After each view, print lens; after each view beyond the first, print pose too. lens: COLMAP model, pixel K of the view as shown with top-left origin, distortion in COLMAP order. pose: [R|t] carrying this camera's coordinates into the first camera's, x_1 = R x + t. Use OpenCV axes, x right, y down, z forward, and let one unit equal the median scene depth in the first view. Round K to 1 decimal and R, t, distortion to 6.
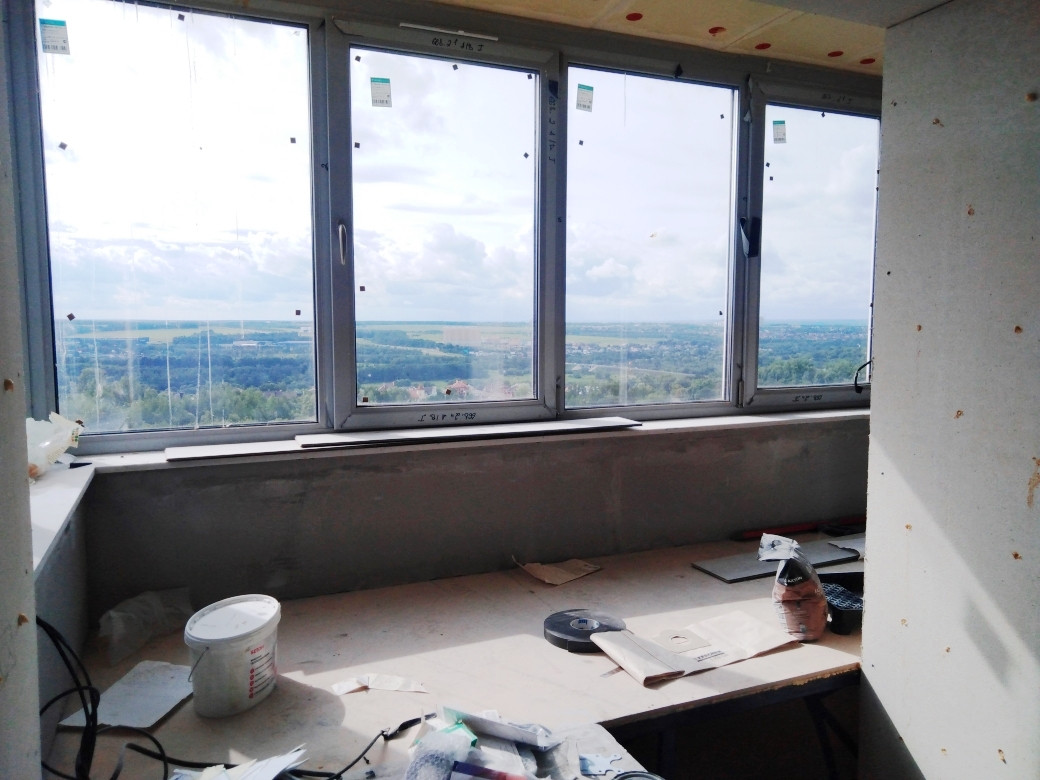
lens RADIAL K [[774.0, 0, 516.0], [0, 774.0, 389.5], [0, 0, 1]] dist [0.045781, -0.054359]
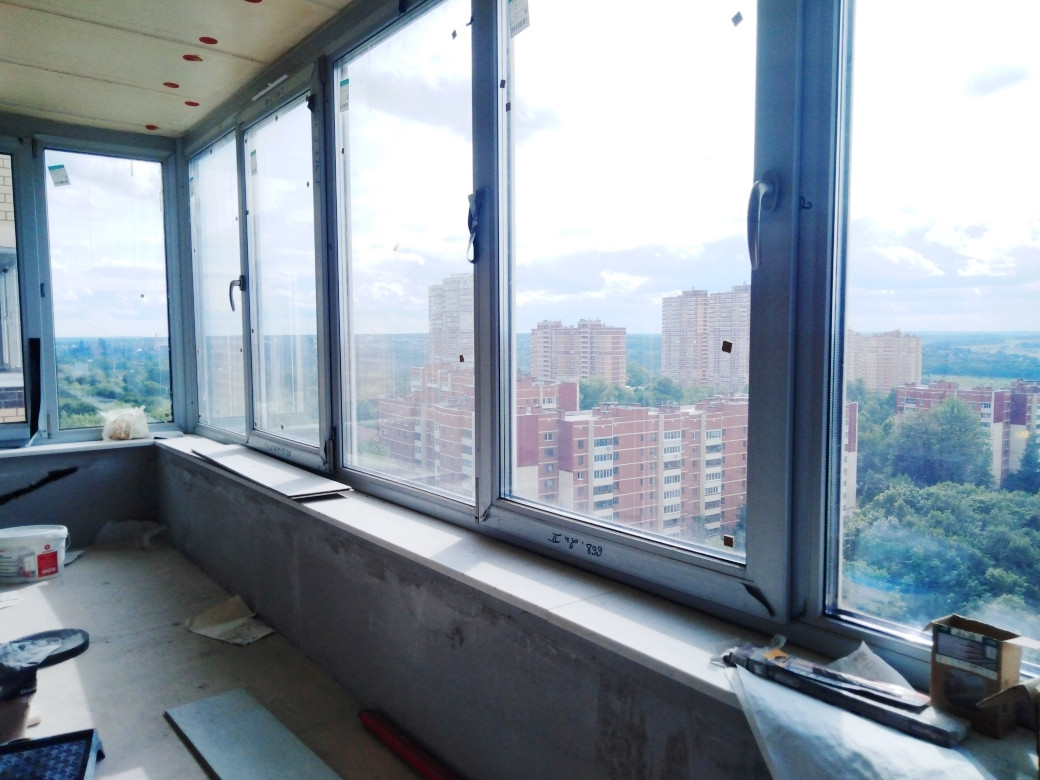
lens RADIAL K [[774.0, 0, 516.0], [0, 774.0, 389.5], [0, 0, 1]] dist [0.045781, -0.054359]
pose [[0.238757, 0.066121, -0.968826, 0.856544], [-0.080888, 0.995566, 0.048012, -0.106020], [0.967705, 0.066903, 0.243047, 0.893037]]
